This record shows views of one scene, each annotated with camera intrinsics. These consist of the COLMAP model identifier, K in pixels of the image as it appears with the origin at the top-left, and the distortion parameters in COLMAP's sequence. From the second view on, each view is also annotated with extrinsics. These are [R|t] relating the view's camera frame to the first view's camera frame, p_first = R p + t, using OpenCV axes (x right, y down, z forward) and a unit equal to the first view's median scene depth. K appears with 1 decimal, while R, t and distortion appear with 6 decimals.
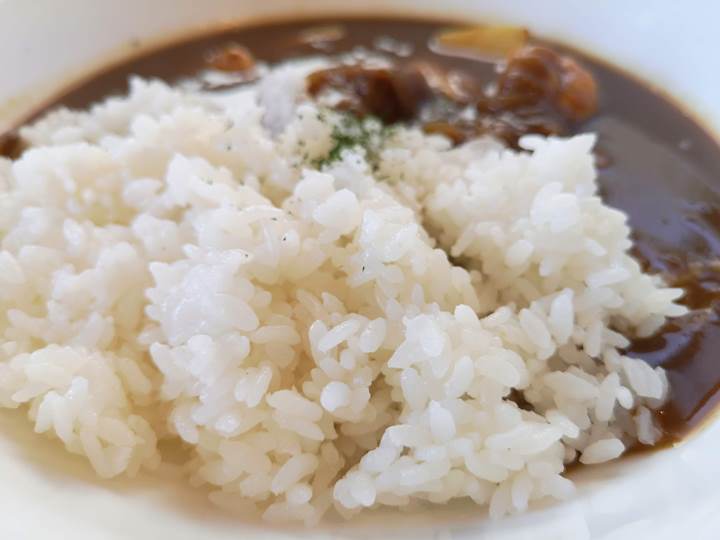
lens RADIAL K [[581.0, 0, 360.0], [0, 581.0, 270.0], [0, 0, 1]] dist [-0.016855, -0.013799]
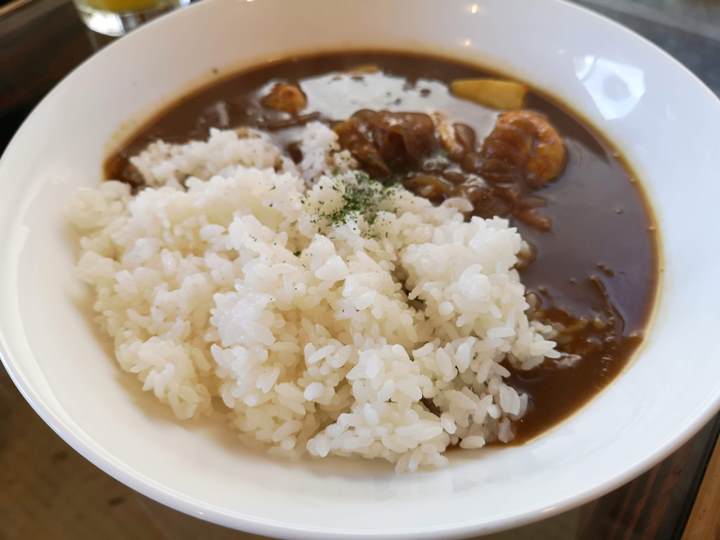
lens RADIAL K [[546.3, 0, 360.0], [0, 546.3, 270.0], [0, 0, 1]] dist [0.045191, -0.031446]
pose [[0.990551, 0.108130, -0.084364, 0.175182], [-0.095803, 0.985712, 0.138538, -0.343509], [0.098139, -0.129147, 0.986757, -0.495727]]
